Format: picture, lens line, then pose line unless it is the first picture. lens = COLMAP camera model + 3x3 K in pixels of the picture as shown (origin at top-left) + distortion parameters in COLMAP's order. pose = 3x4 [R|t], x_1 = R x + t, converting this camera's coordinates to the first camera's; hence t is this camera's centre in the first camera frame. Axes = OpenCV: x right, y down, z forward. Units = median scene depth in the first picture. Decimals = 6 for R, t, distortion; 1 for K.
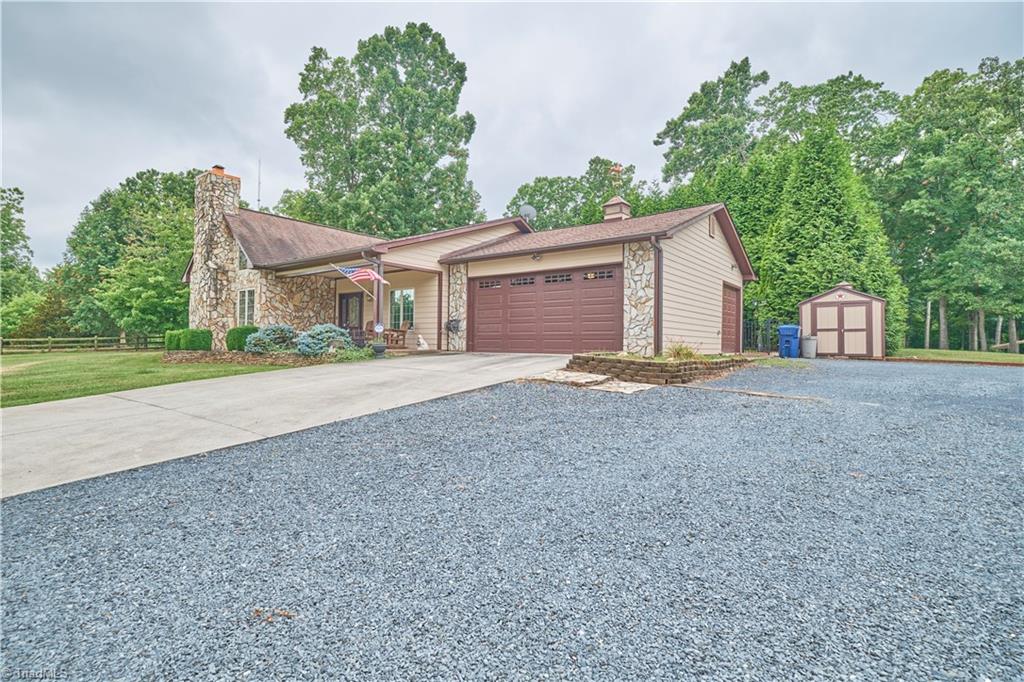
lens RADIAL K [[493.4, 0, 511.8], [0, 493.4, 339.5], [0, 0, 1]] dist [-0.001826, -0.000021]
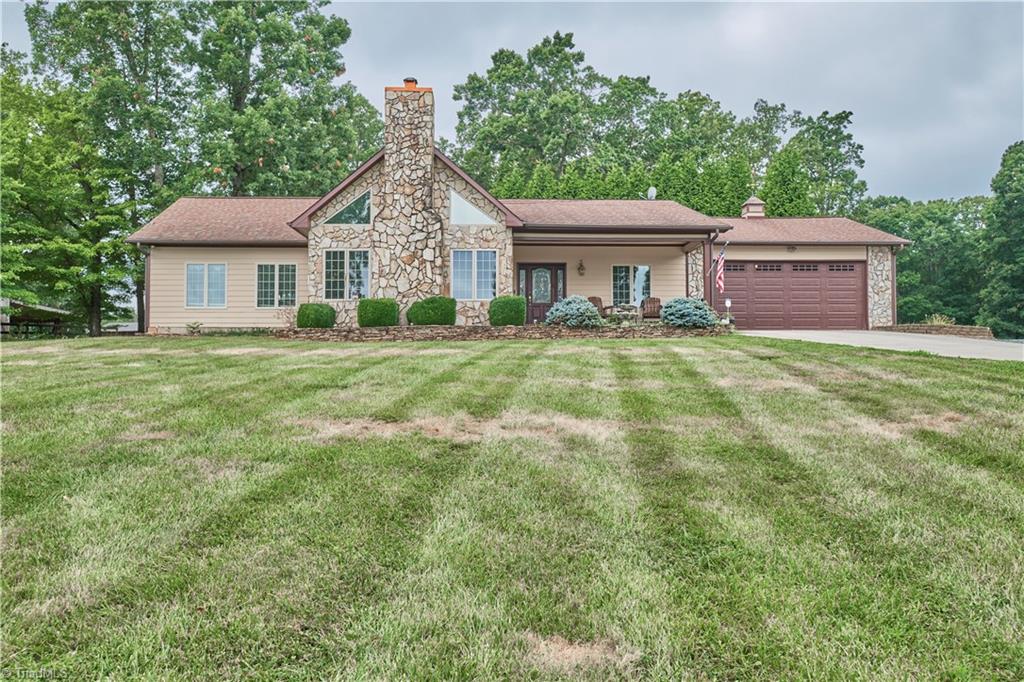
lens RADIAL K [[745.7, 0, 512.5], [0, 745.7, 343.1], [0, 0, 1]] dist [0.041899, 0.001217]
pose [[0.756785, 0.007991, 0.653615, -1.675551], [0.004209, 0.999845, -0.017097, 0.090539], [-0.653650, 0.015690, 0.756634, 0.077894]]
